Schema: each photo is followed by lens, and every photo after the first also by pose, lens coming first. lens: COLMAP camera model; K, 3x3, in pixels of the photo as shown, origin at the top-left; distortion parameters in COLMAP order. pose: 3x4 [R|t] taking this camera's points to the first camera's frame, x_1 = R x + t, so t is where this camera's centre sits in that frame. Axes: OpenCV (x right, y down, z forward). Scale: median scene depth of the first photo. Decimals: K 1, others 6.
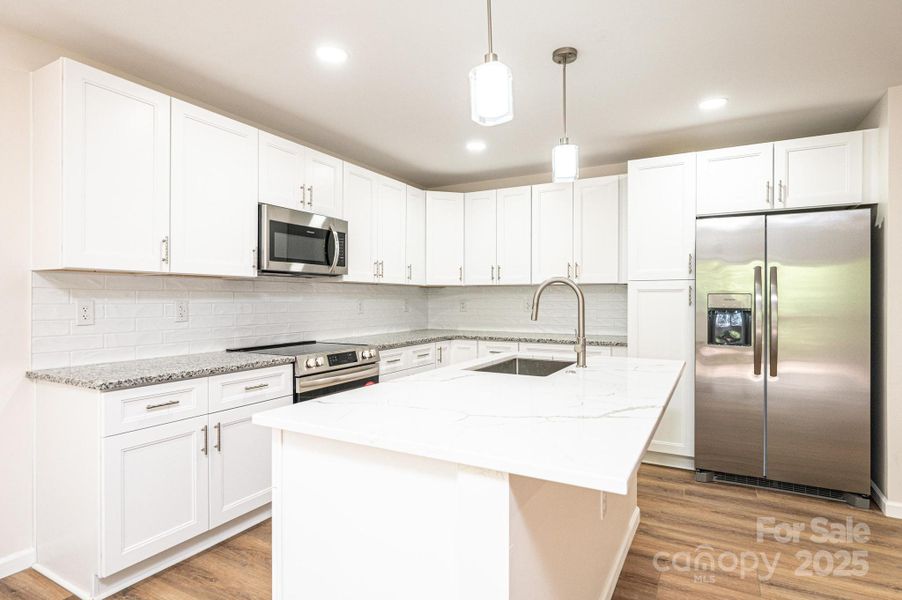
lens RADIAL K [[478.1, 0, 452.3], [0, 478.1, 300.7], [0, 0, 1]] dist [0.000593, 0.000253]
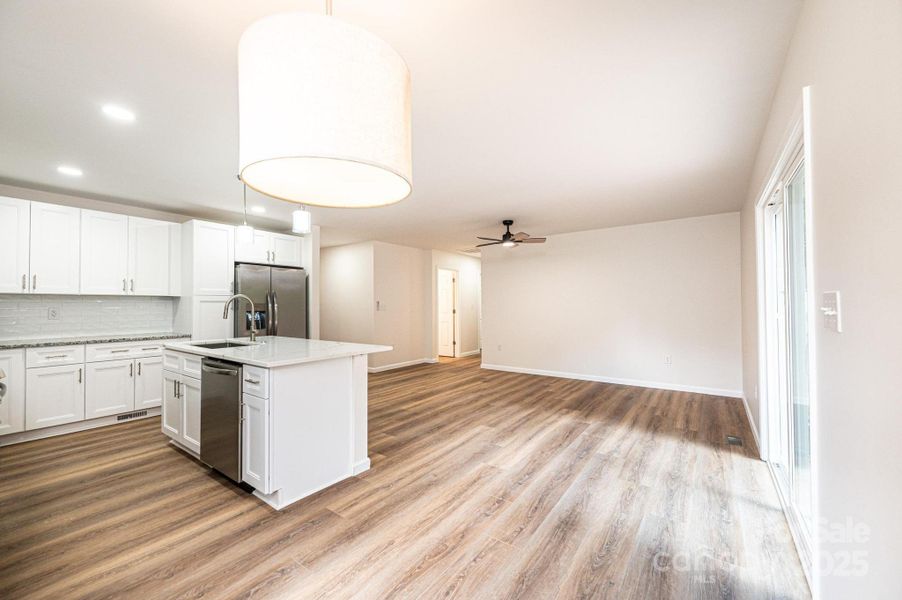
lens RADIAL K [[358.0, 0, 451.0], [0, 358.0, 300.0], [0, 0, 1]] dist [-0.002235, -0.000135]
pose [[0.120862, 0.014096, 0.992569, -0.777821], [0.008793, 0.999845, -0.015270, -0.000249], [-0.992630, 0.010573, 0.120719, 0.016605]]
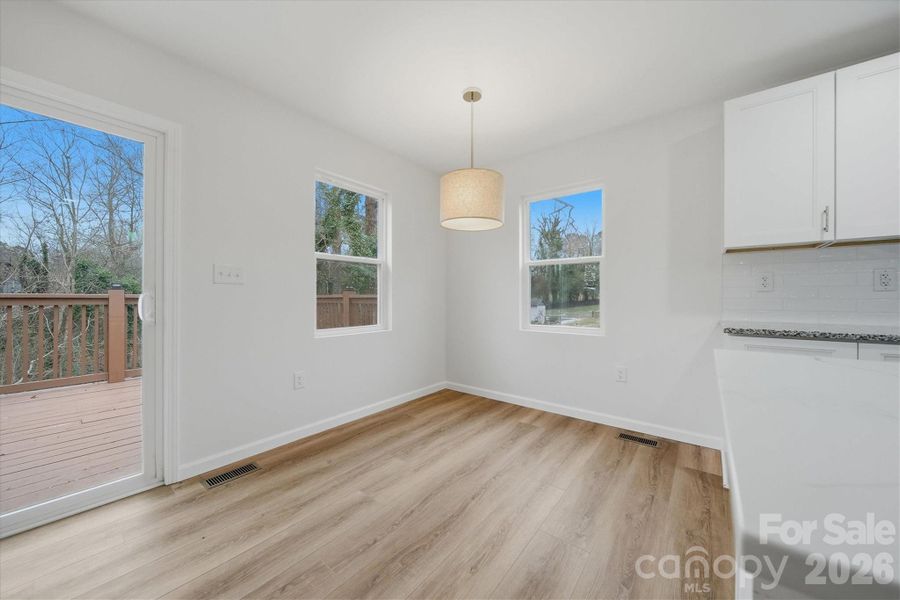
lens RADIAL K [[321.9, 0, 451.4], [0, 321.9, 298.4], [0, 0, 1]] dist [-0.002058, -0.000119]
pose [[-0.162389, 0.003265, -0.986721, 0.174051], [-0.003639, 0.999986, 0.003908, 0.051365], [0.986720, 0.004225, -0.162375, 0.220896]]
